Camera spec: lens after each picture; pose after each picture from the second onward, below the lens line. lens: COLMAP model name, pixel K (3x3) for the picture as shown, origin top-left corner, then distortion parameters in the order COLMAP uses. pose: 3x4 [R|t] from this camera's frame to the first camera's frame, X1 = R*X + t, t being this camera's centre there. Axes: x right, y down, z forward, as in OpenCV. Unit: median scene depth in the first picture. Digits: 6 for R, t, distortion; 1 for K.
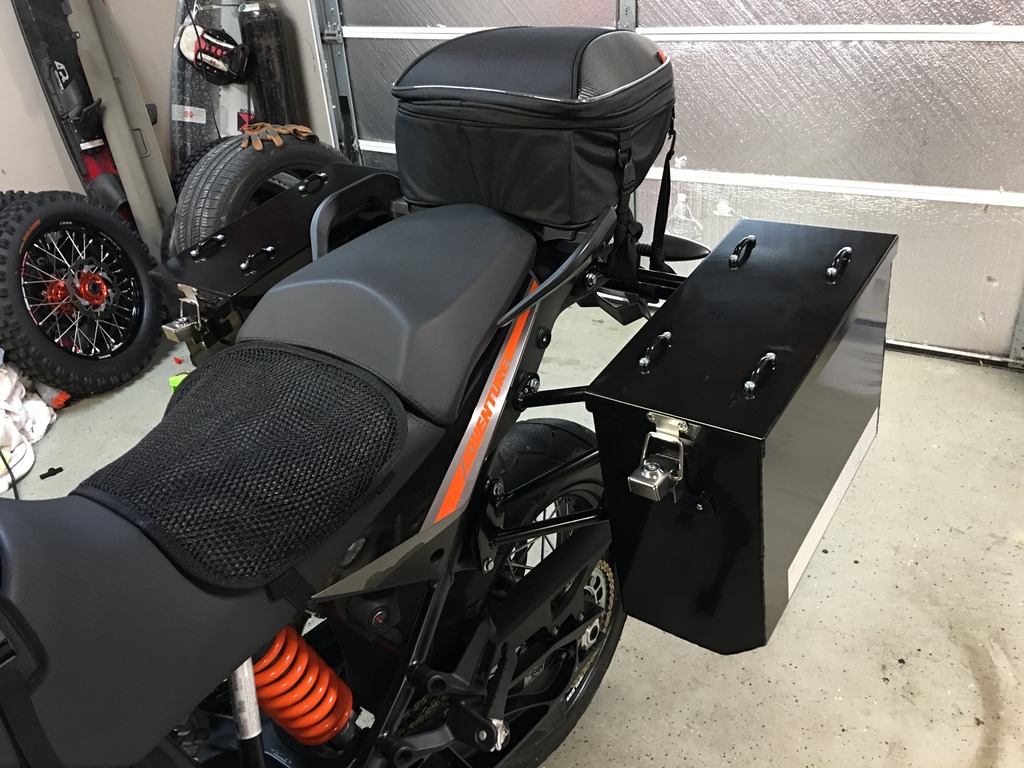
lens RADIAL K [[856.8, 0, 517.6], [0, 856.8, 380.6], [0, 0, 1]] dist [0.059140, -0.095236]
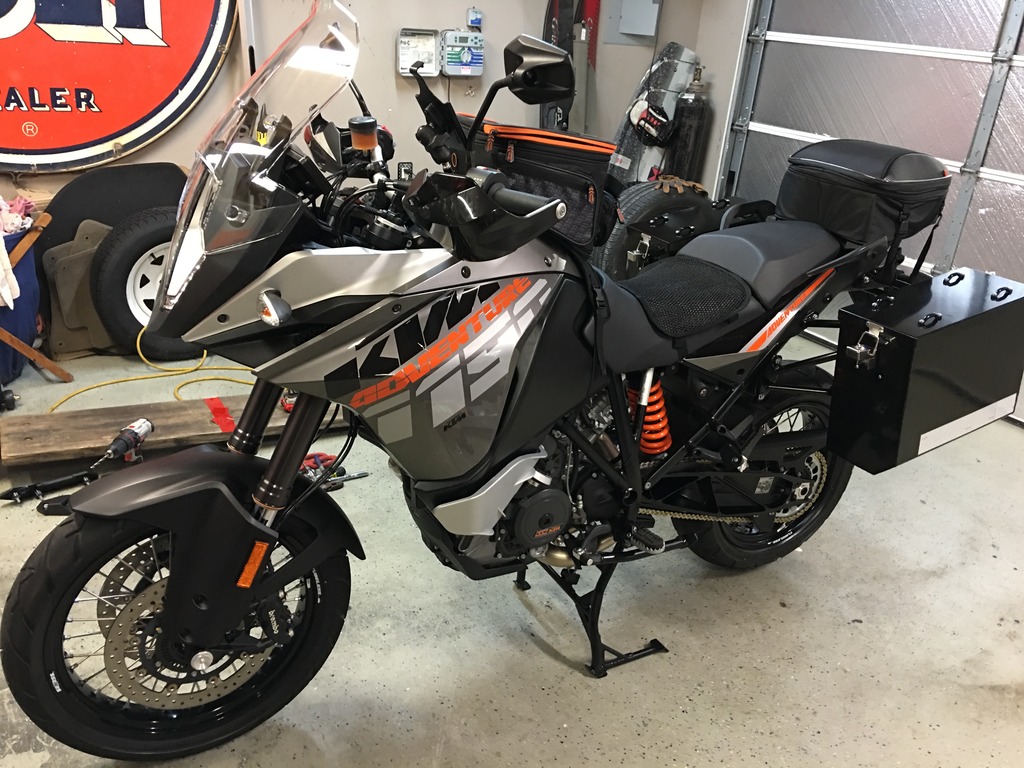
lens RADIAL K [[856.8, 0, 508.1], [0, 856.8, 381.2], [0, 0, 1]] dist [0.059140, -0.095236]
pose [[0.893867, 0.295502, -0.337164, 0.035221], [-0.324918, 0.945165, -0.033028, 0.153527], [0.308916, 0.139073, 0.940866, -0.359201]]
